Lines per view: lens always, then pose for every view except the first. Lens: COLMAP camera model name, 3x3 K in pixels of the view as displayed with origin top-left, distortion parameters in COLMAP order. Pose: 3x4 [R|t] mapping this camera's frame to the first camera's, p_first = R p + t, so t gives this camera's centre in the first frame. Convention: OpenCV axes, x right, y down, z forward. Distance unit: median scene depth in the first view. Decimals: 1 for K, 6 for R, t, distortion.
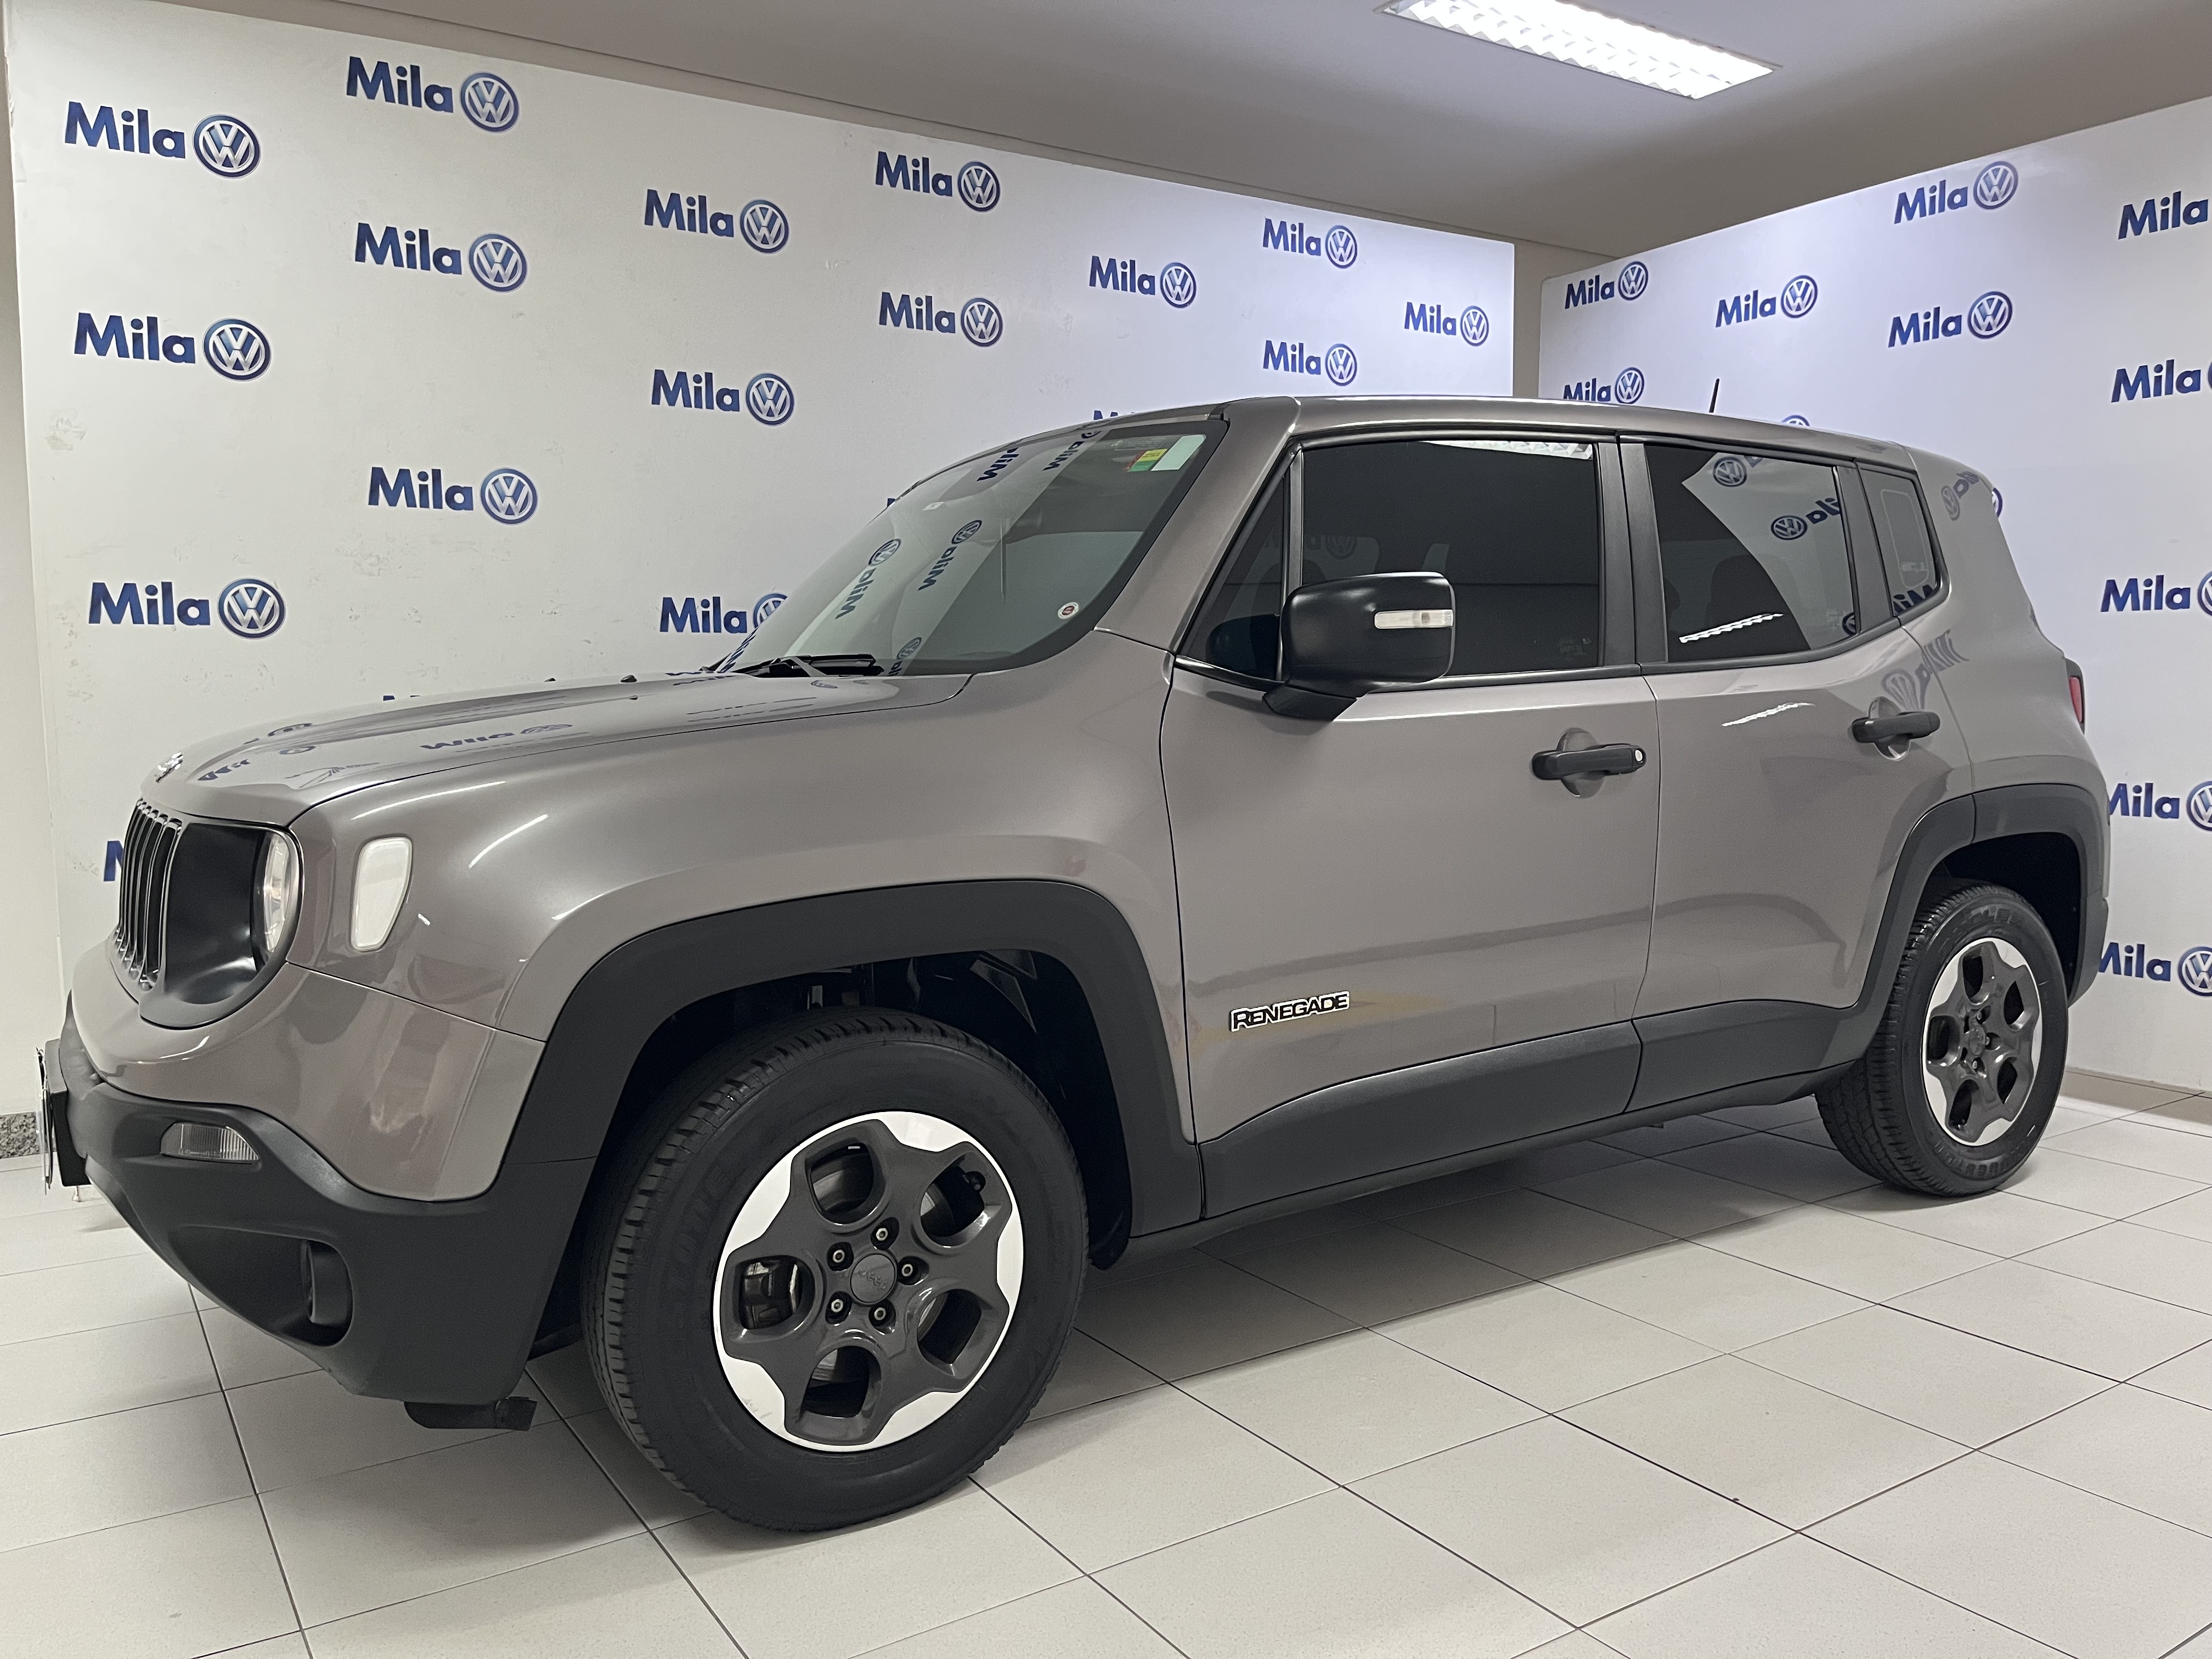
lens RADIAL K [[1664.9, 0, 1113.3], [0, 1664.9, 835.4], [0, 0, 1]] dist [0.048831, -0.073218]
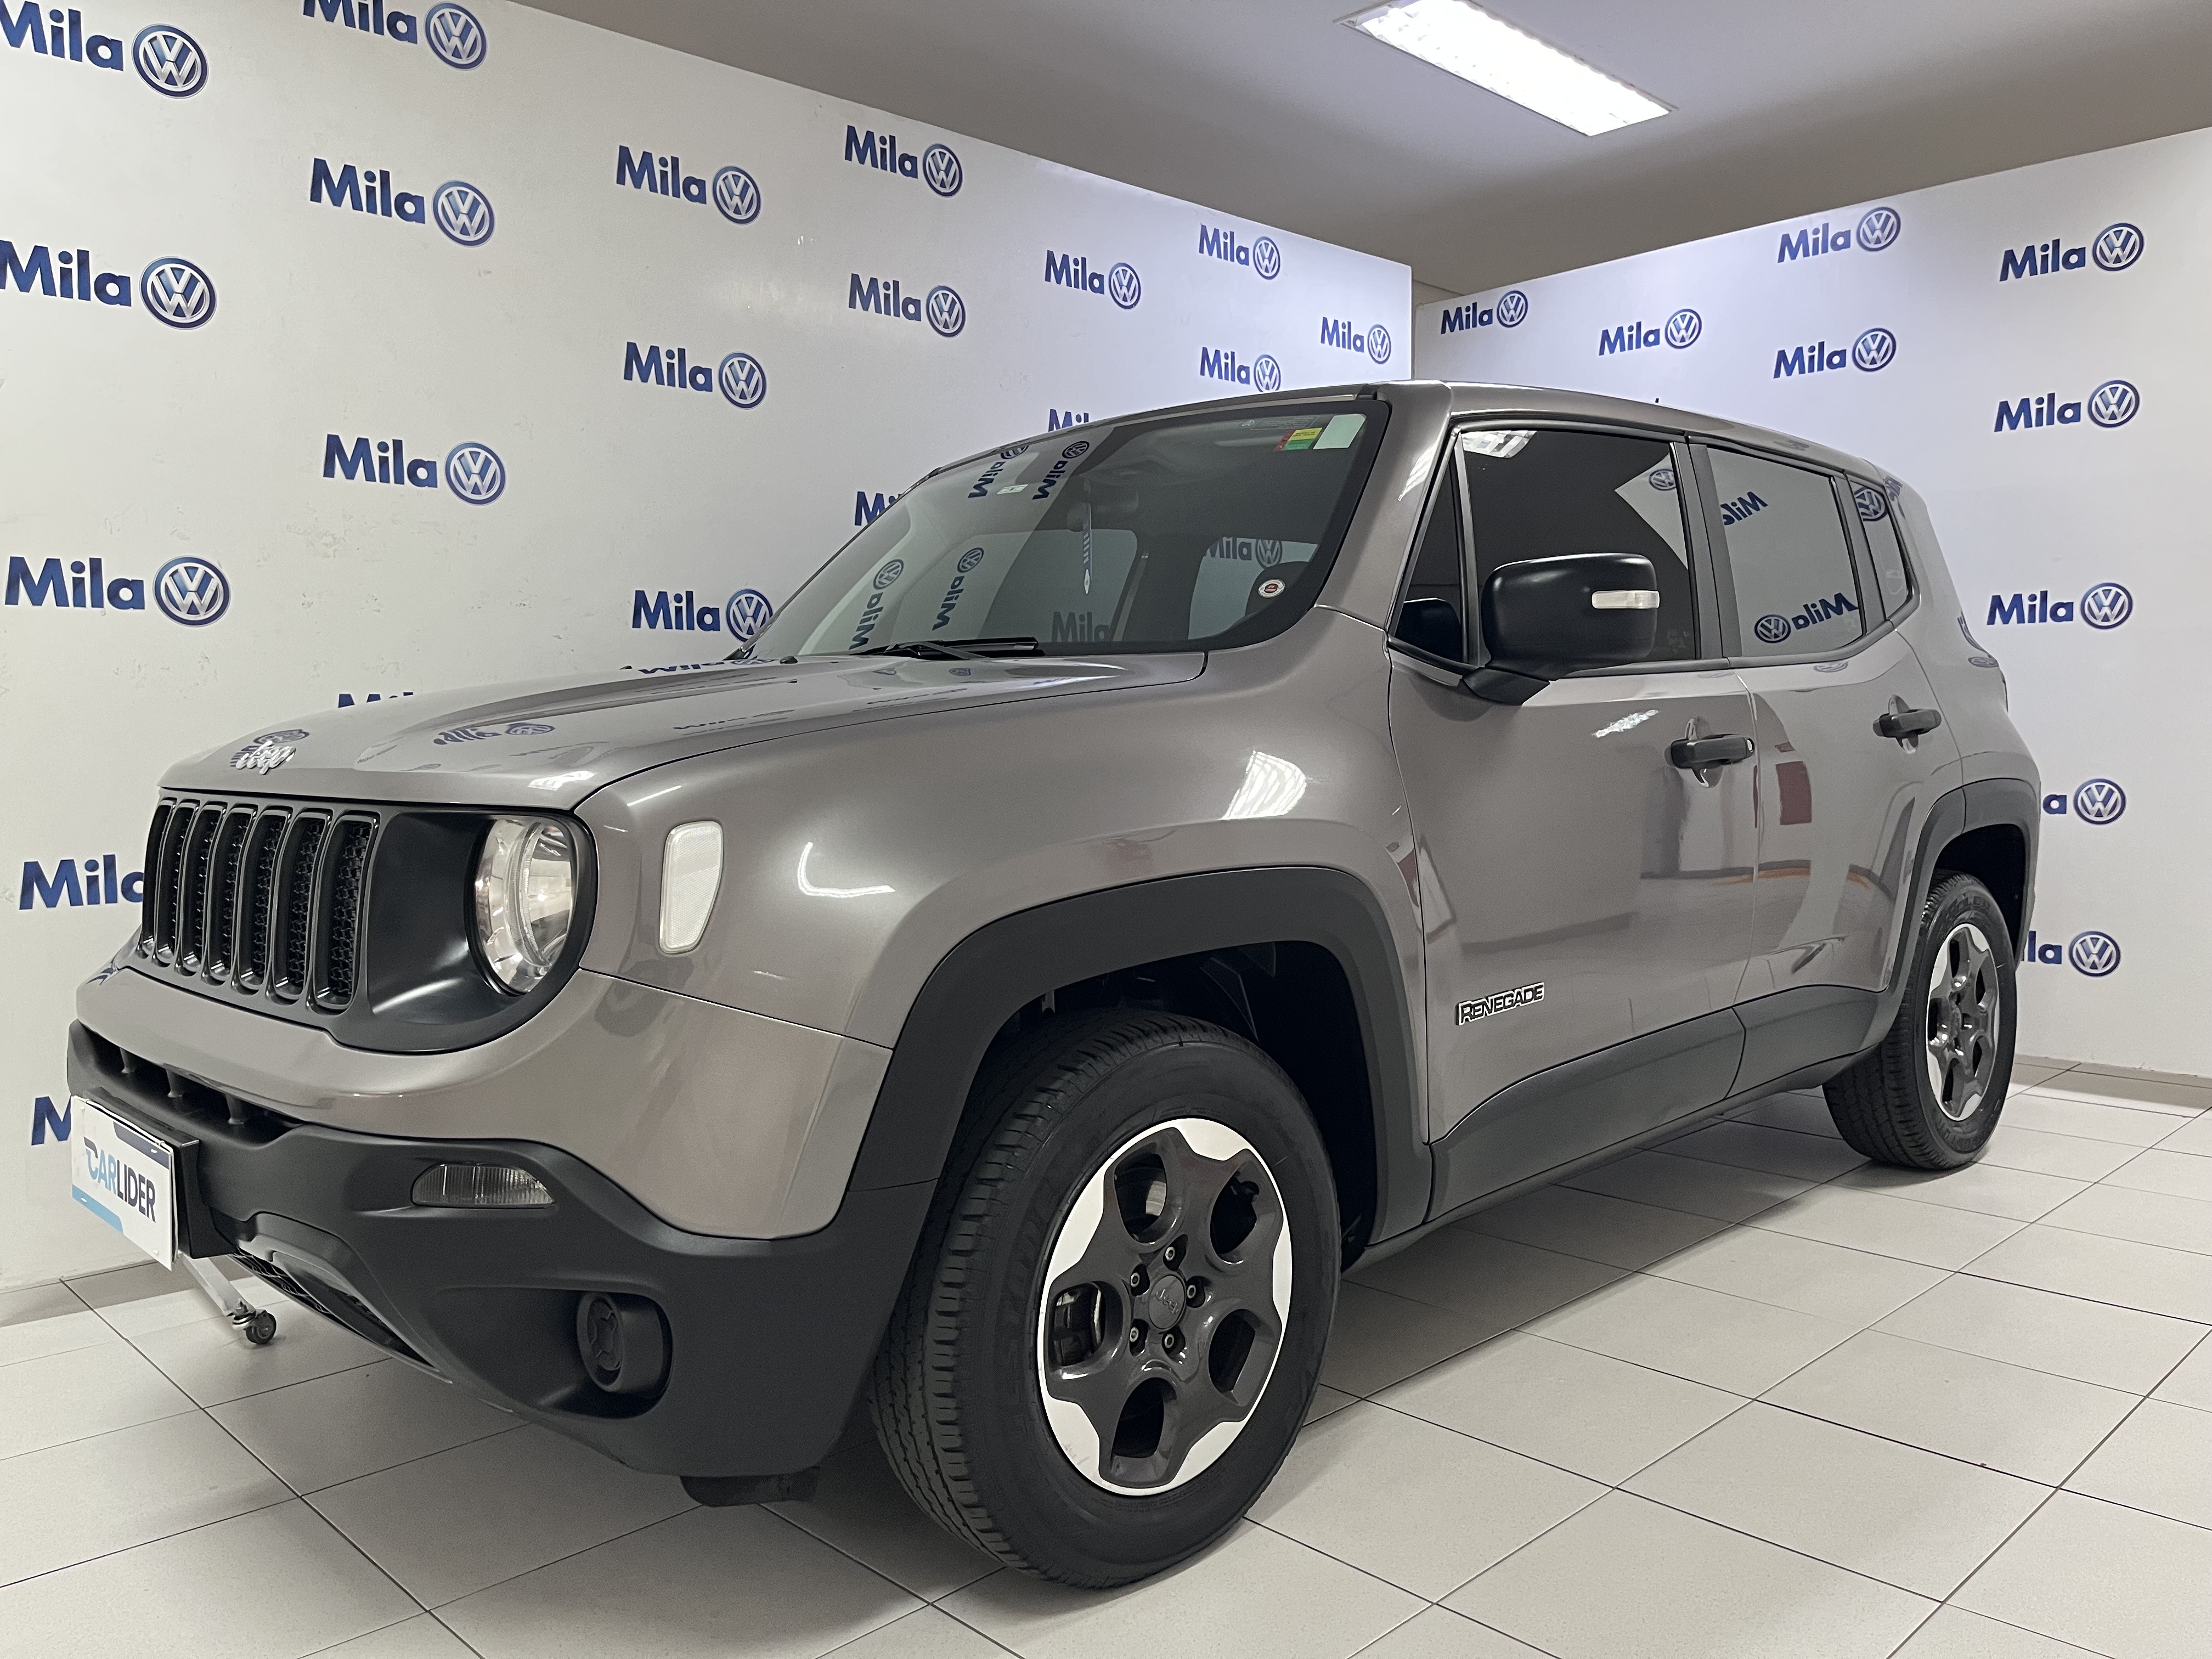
lens RADIAL K [[1664.9, 0, 1125.4], [0, 1664.9, 836.3], [0, 0, 1]] dist [0.048831, -0.073218]
pose [[0.981268, -0.014555, 0.192100, -0.204723], [0.018455, 0.999658, -0.018526, 0.015690], [-0.191764, 0.021725, 0.981201, 0.059466]]
